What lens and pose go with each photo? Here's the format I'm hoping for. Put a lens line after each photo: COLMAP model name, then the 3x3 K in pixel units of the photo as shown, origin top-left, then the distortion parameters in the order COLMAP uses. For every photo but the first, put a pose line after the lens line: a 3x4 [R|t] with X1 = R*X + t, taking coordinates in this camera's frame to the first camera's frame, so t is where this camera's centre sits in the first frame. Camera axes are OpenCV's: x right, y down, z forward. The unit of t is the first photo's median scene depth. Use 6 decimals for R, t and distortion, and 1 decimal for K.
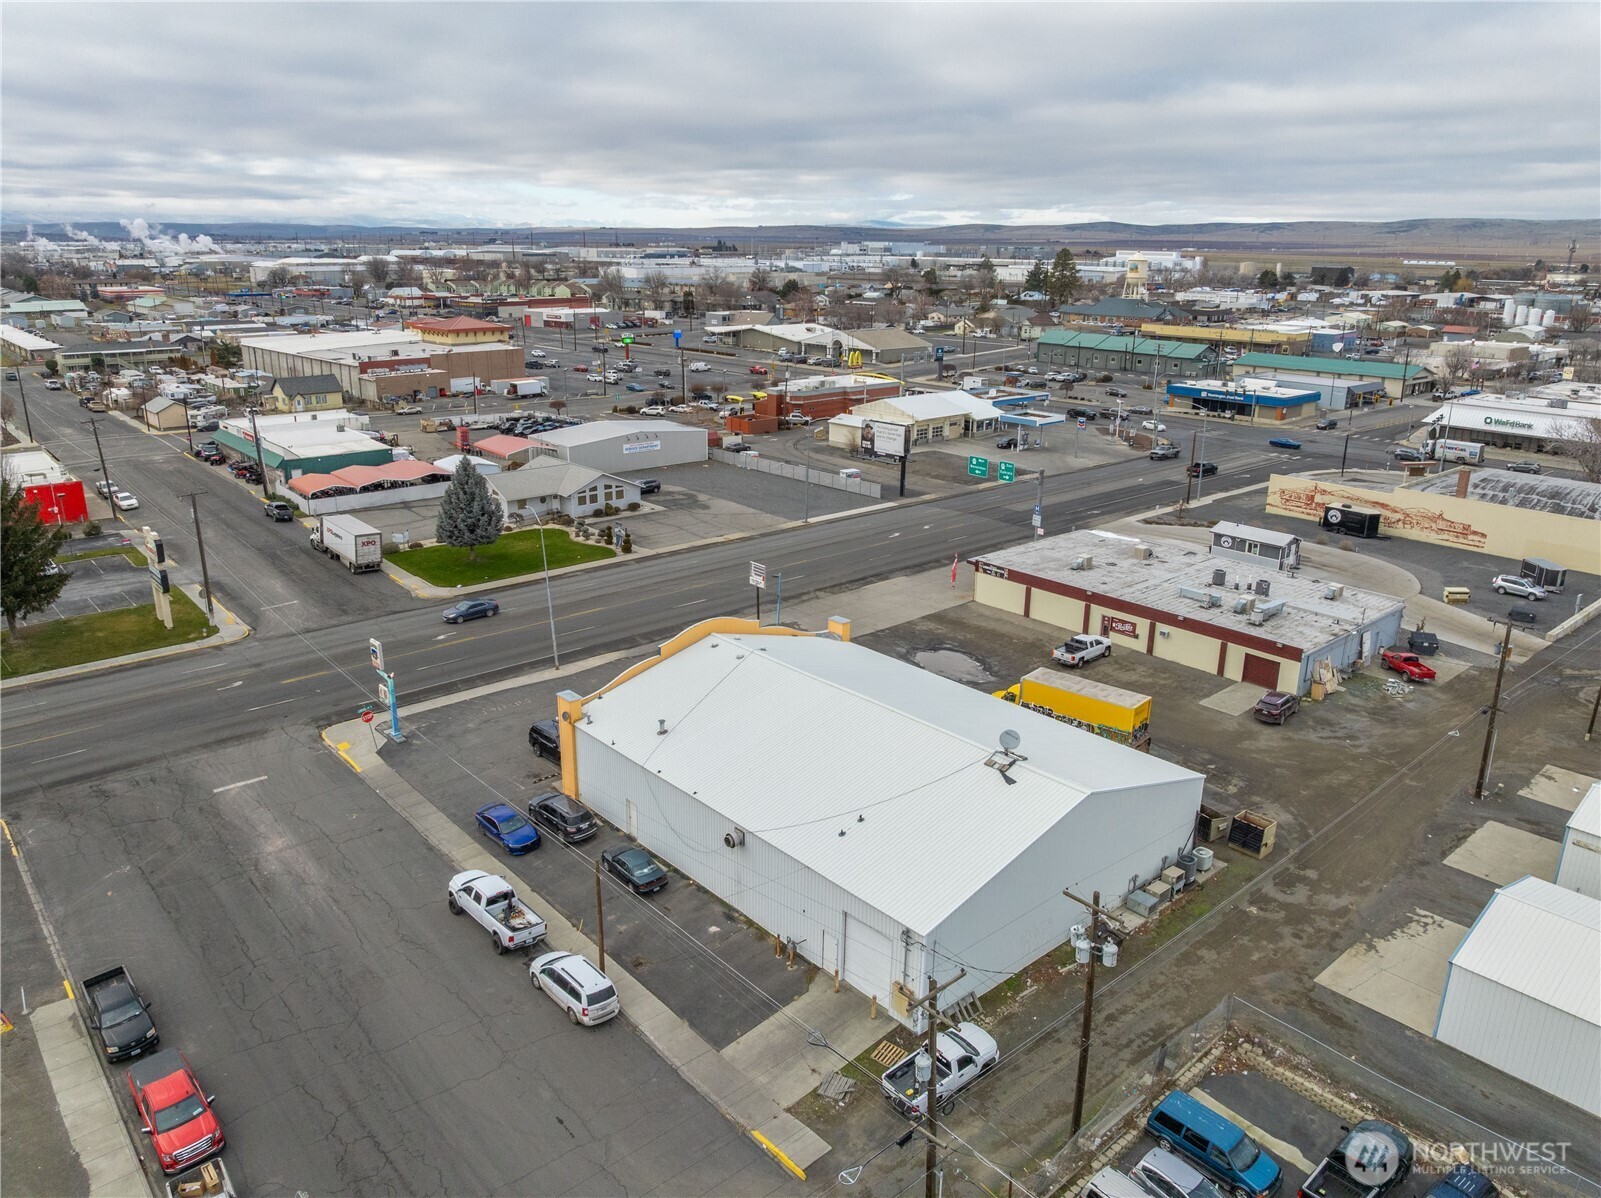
lens RADIAL K [[1130.8, 0, 802.8], [0, 1130.8, 593.8], [0, 0, 1]] dist [-0.032897, -0.007176]
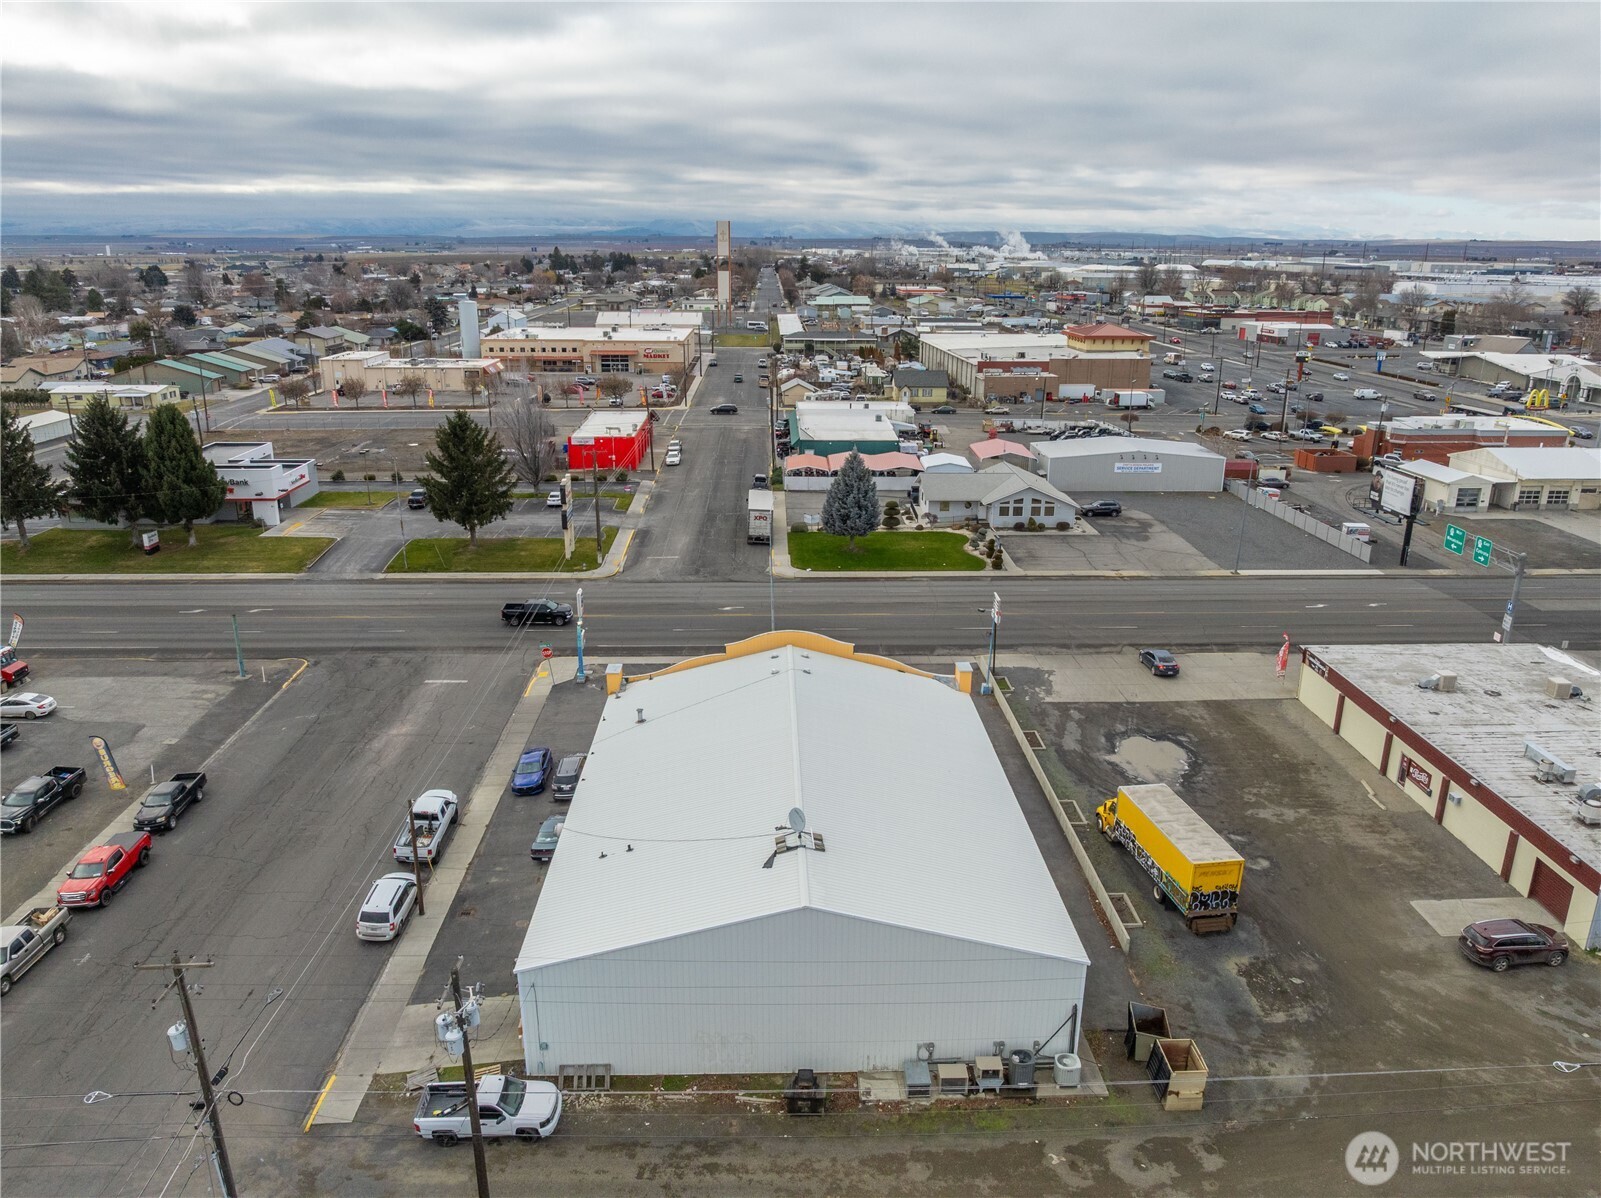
lens RADIAL K [[1130.8, 0, 802.8], [0, 1130.8, 593.8], [0, 0, 1]] dist [-0.032897, -0.007176]
pose [[0.768562, 0.183467, -0.612905, 0.366027], [-0.188682, 0.980390, 0.056869, -0.046594], [0.611319, 0.071937, 0.788108, 0.175328]]
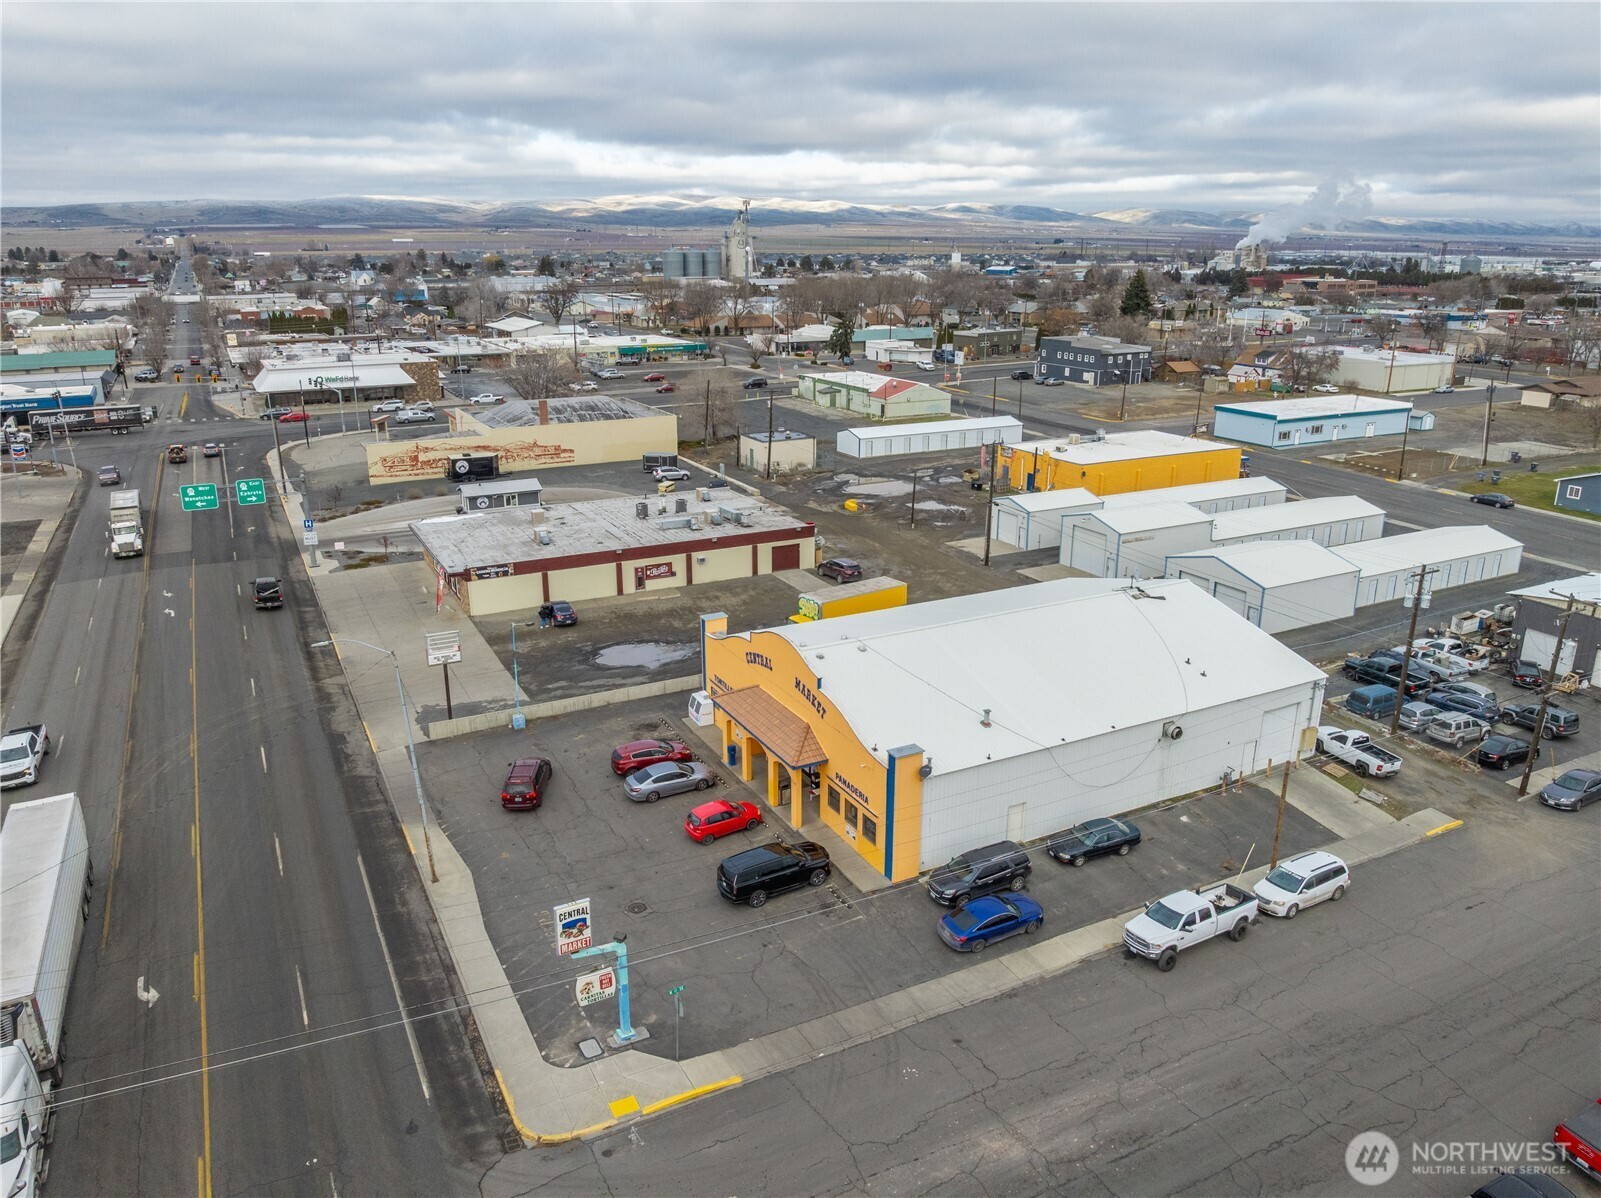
lens RADIAL K [[1130.8, 0, 802.8], [0, 1130.8, 593.8], [0, 0, 1]] dist [-0.032897, -0.007176]
pose [[0.239260, -0.298744, 0.923854, -0.588161], [0.291166, 0.929776, 0.225253, -0.132669], [-0.926270, 0.215101, 0.309442, 0.521133]]
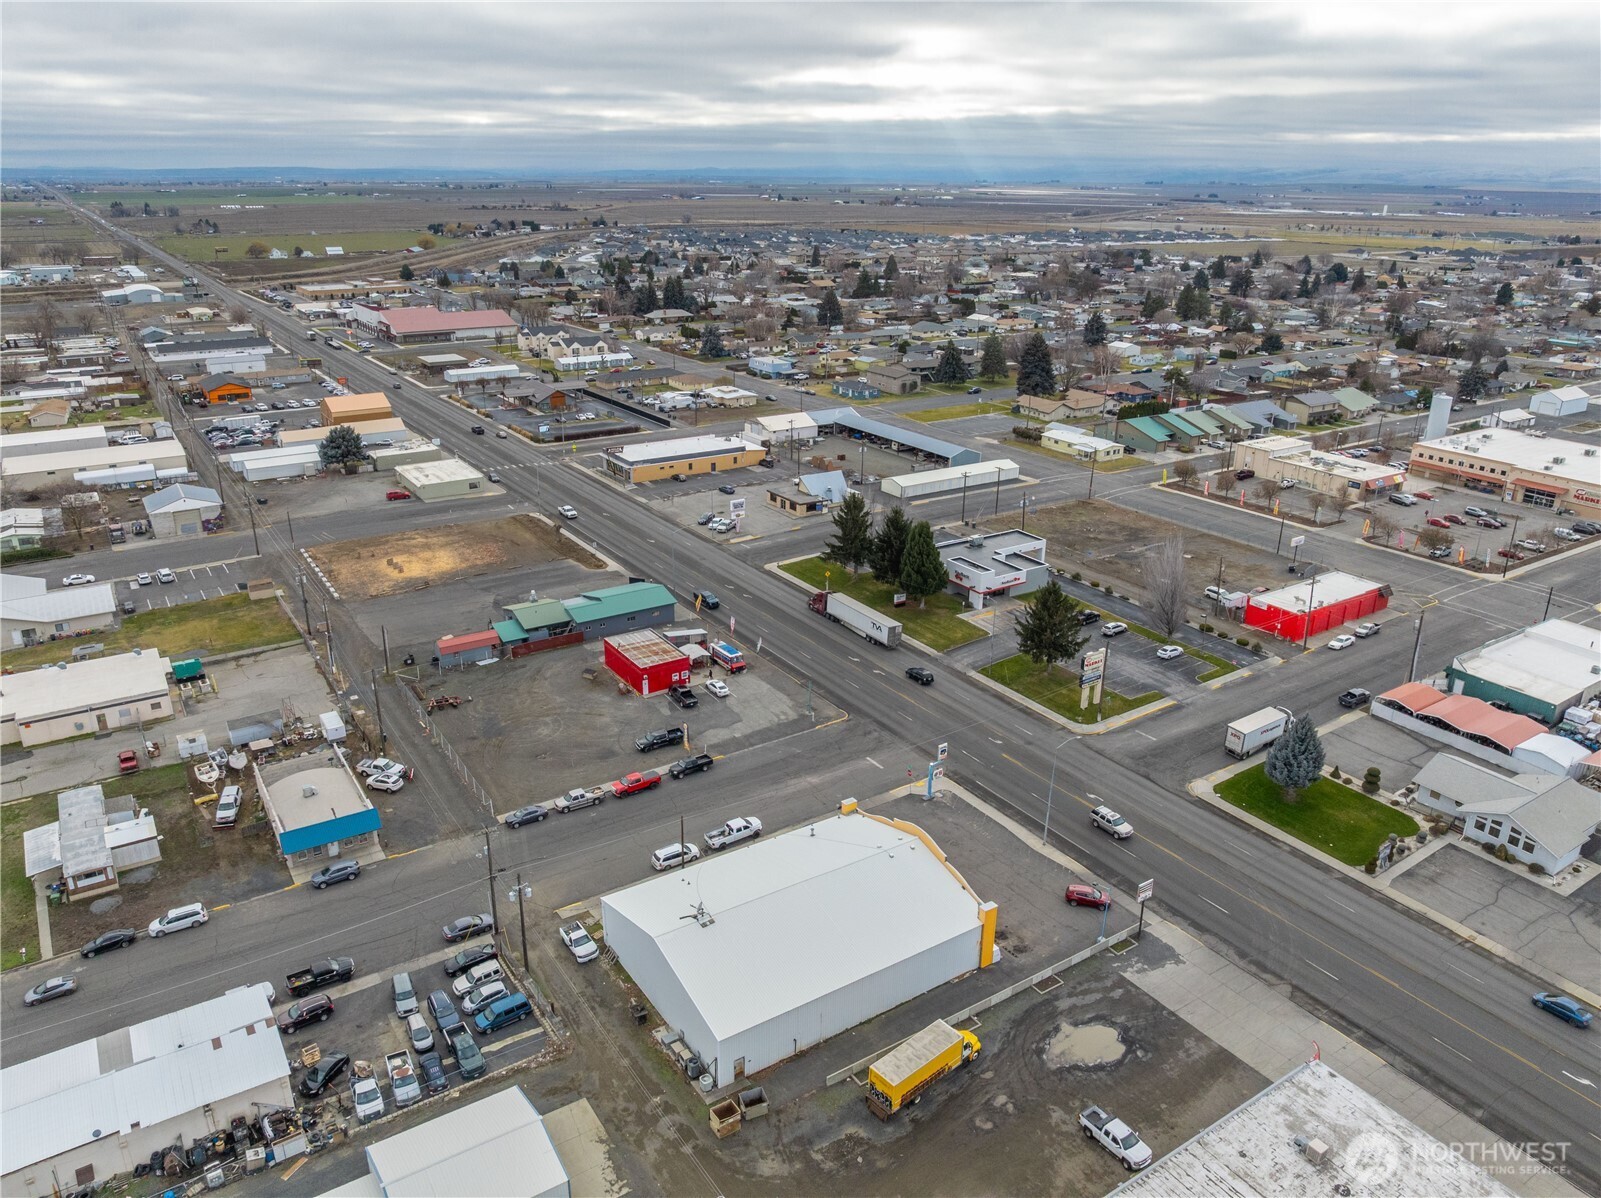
lens RADIAL K [[1130.8, 0, 802.8], [0, 1130.8, 593.8], [0, 0, 1]] dist [-0.032897, -0.007176]
pose [[-0.140797, 0.331439, -0.932912, 0.897367], [-0.308889, 0.880556, 0.359456, -0.539315], [0.940619, 0.338776, -0.021602, 0.555682]]
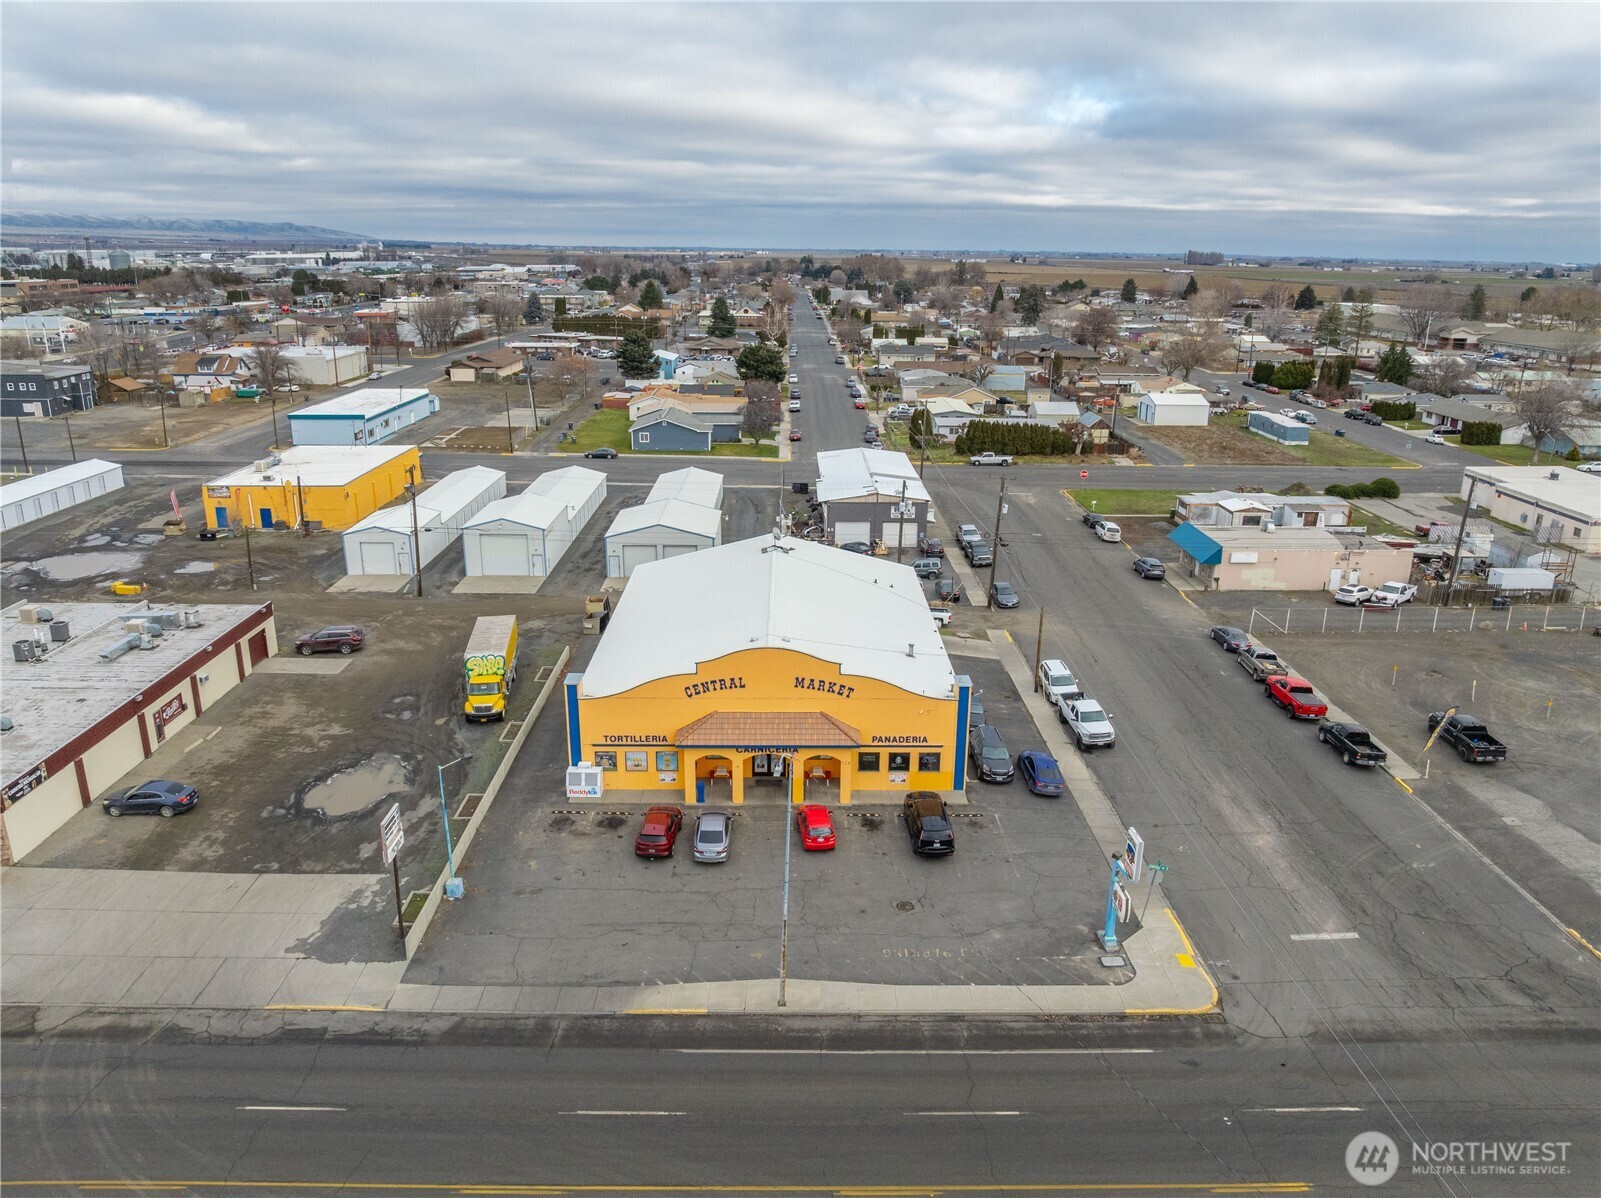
lens RADIAL K [[1130.8, 0, 802.8], [0, 1130.8, 593.8], [0, 0, 1]] dist [-0.032897, -0.007176]
pose [[-0.755711, -0.211925, 0.619668, -0.442660], [0.177104, 0.844809, 0.504907, -0.311250], [-0.630504, 0.491310, -0.600899, 1.054719]]
